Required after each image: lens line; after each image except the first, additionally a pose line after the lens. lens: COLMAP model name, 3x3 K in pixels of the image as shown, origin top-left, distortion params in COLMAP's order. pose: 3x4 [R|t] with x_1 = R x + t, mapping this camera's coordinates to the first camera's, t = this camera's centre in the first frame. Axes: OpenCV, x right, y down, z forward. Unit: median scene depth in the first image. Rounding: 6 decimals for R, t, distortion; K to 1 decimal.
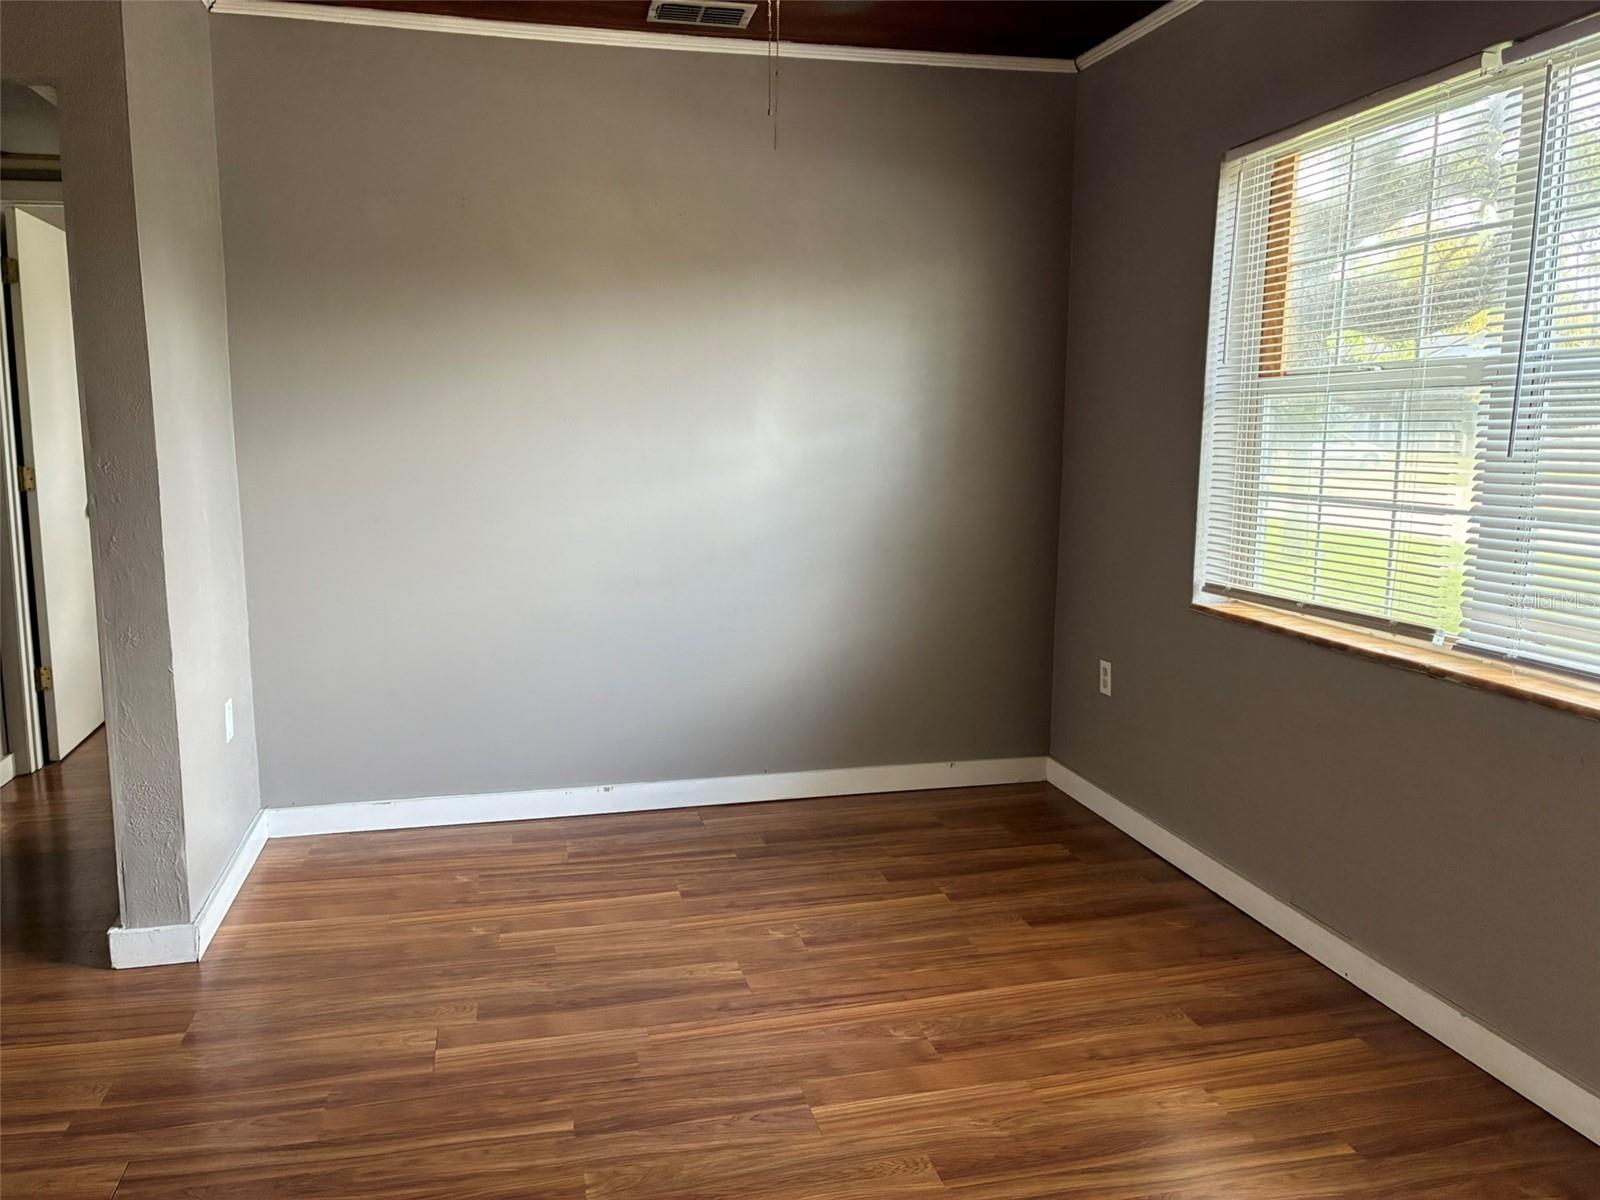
lens RADIAL K [[1218.4, 0, 802.3], [0, 1218.4, 604.3], [0, 0, 1]] dist [0.048894, -0.062568]
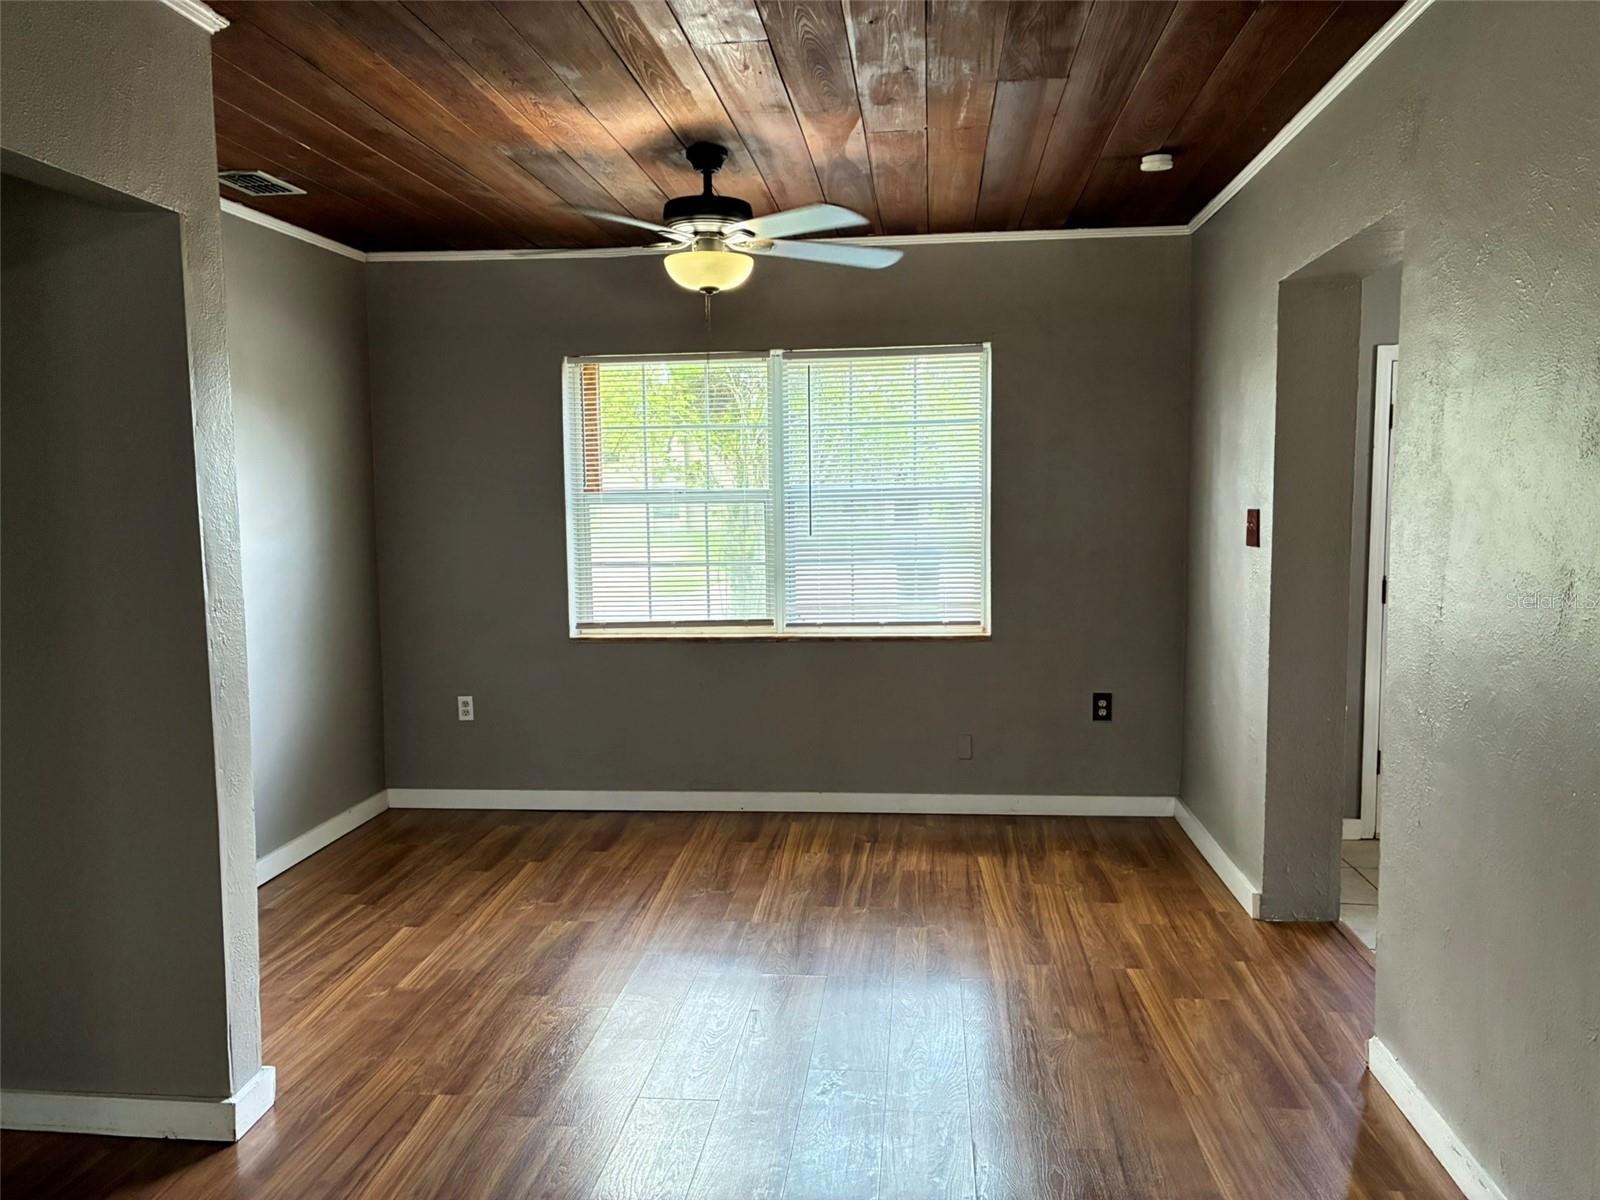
lens RADIAL K [[1218.4, 0, 807.7], [0, 1218.4, 599.3], [0, 0, 1]] dist [0.048894, -0.062568]
pose [[0.329840, -0.092189, 0.939525, -1.179669], [0.155591, 0.986919, 0.042216, -0.076544], [-0.931127, 0.132257, 0.339869, 0.210340]]
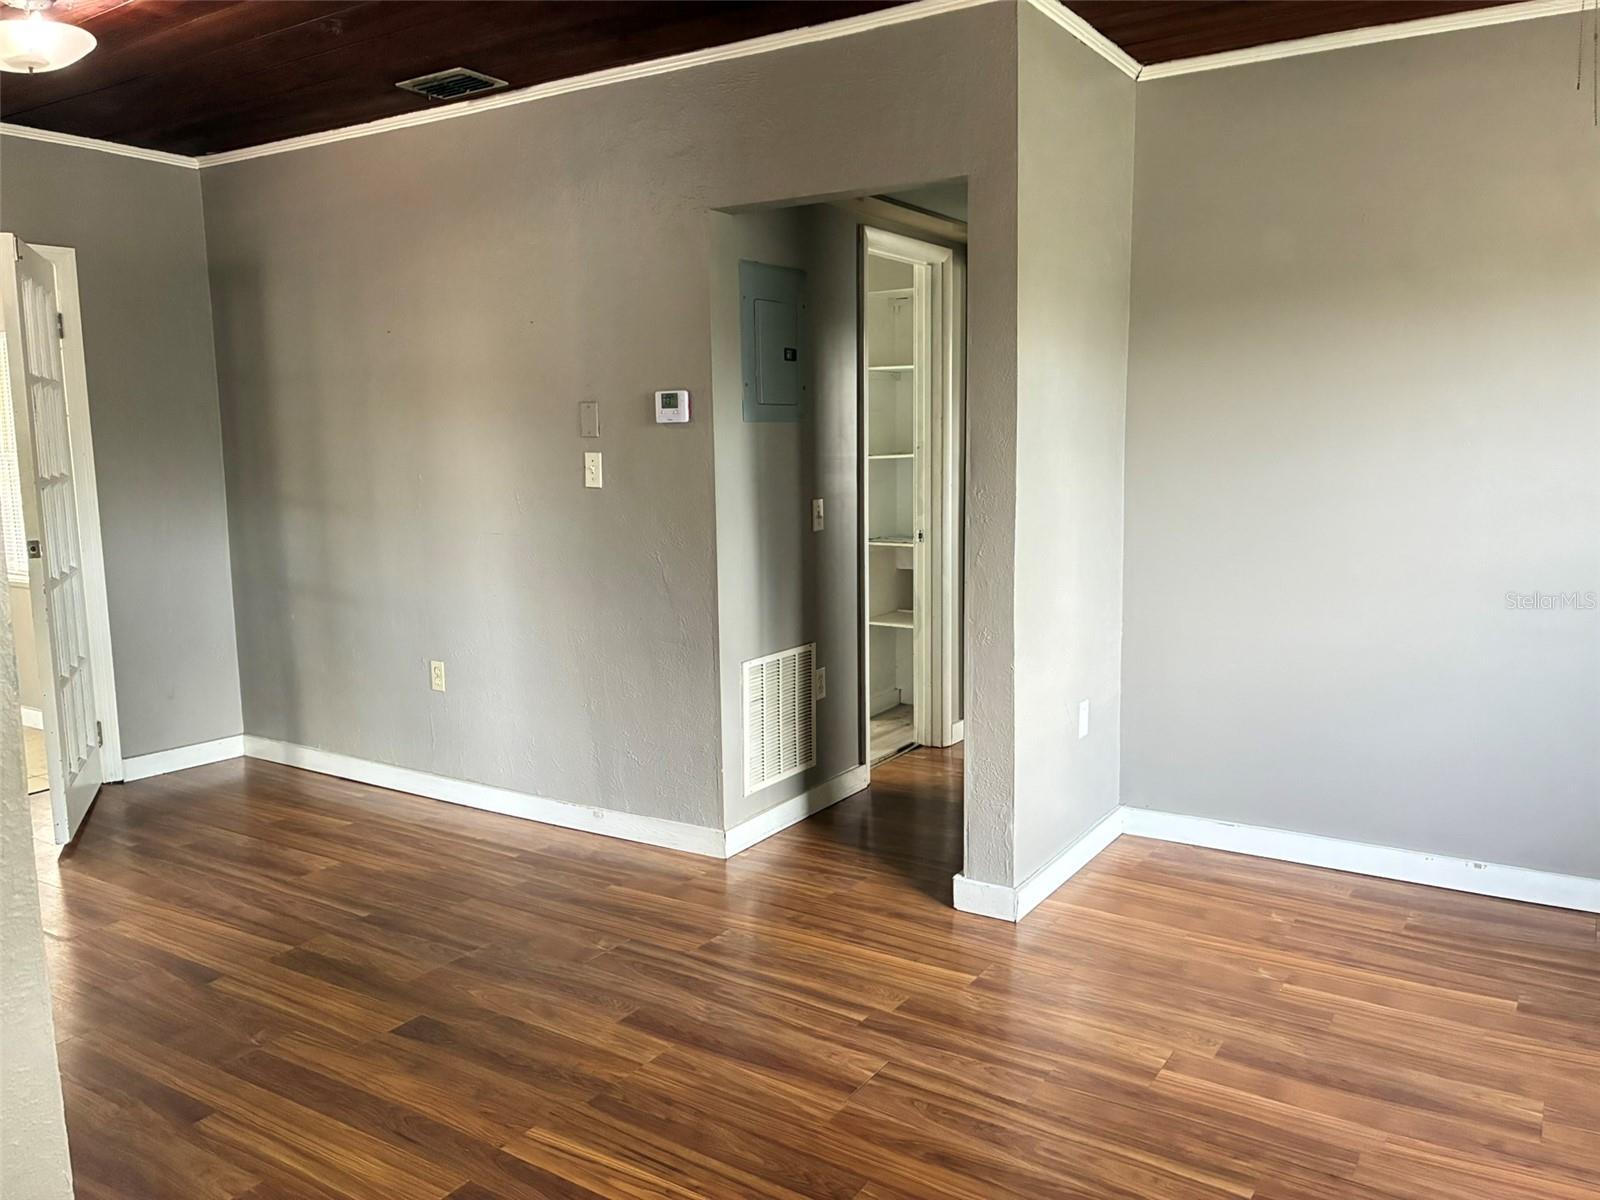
lens RADIAL K [[1218.4, 0, 807.6], [0, 1218.4, 601.0], [0, 0, 1]] dist [0.048894, -0.062568]
pose [[0.686830, 0.083167, -0.722044, 0.169601], [-0.091838, 0.995400, 0.027295, -0.021856], [0.720993, 0.047564, 0.691308, 0.049335]]
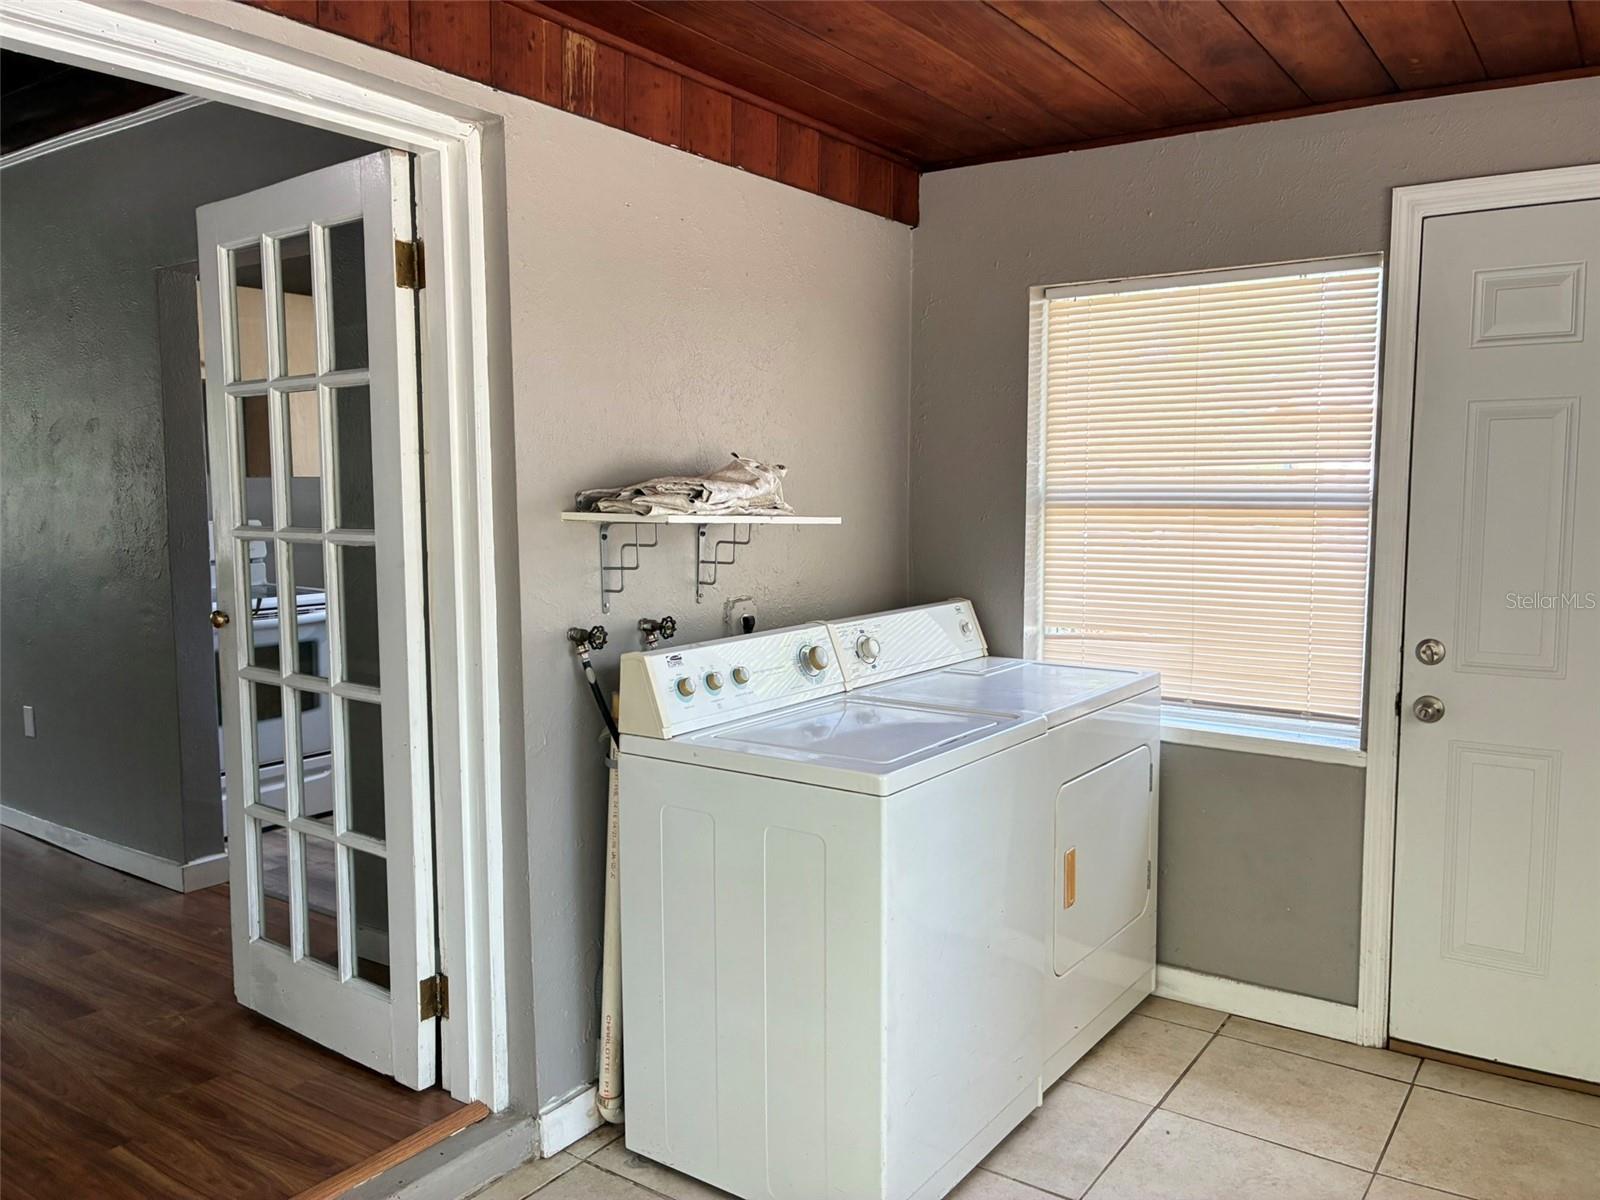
lens RADIAL K [[1218.4, 0, 796.3], [0, 1218.4, 599.1], [0, 0, 1]] dist [0.048894, -0.062568]
pose [[-0.657812, -0.077166, 0.749219, -1.734137], [0.109200, 0.974456, 0.196241, -0.126837], [-0.745224, 0.210905, -0.632582, 0.640119]]
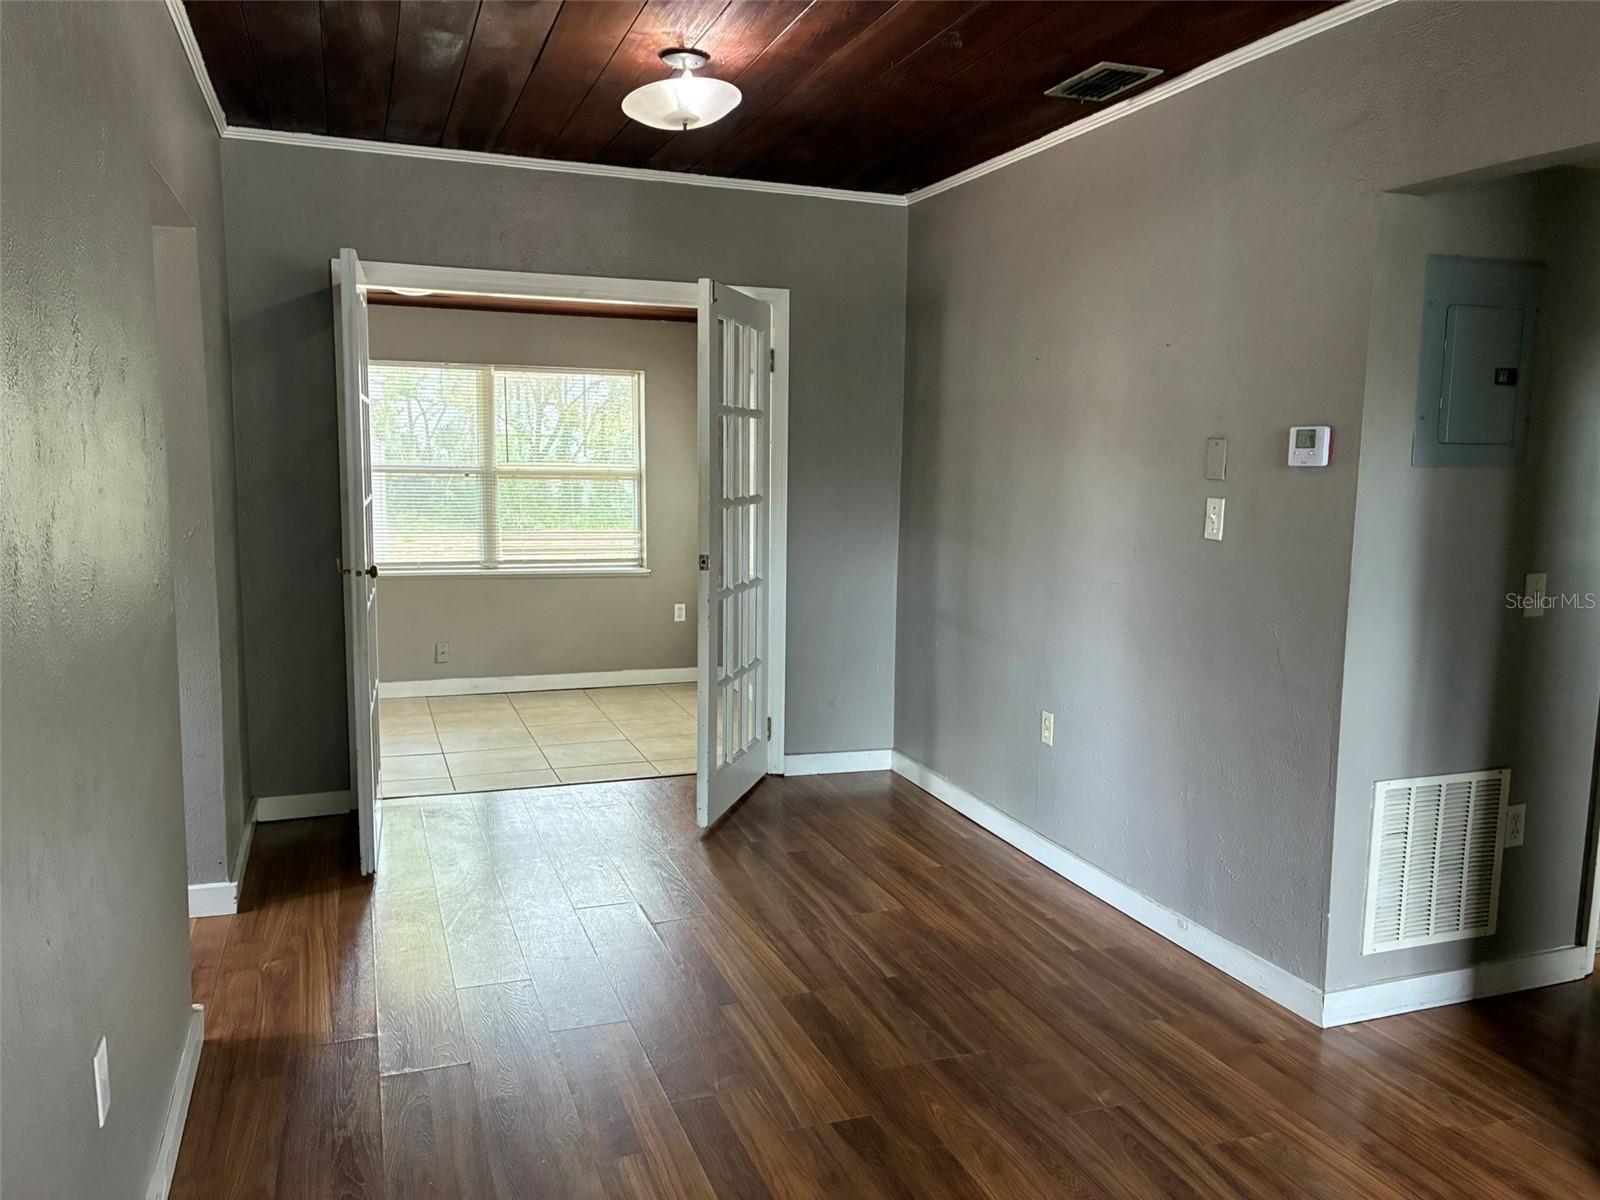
lens RADIAL K [[1218.4, 0, 803.7], [0, 1218.4, 607.6], [0, 0, 1]] dist [0.048894, -0.062568]
pose [[0.109560, 0.121218, -0.986561, 0.108543], [-0.163259, 0.981251, 0.102435, -0.077635], [0.980481, 0.149842, 0.127296, 0.286712]]
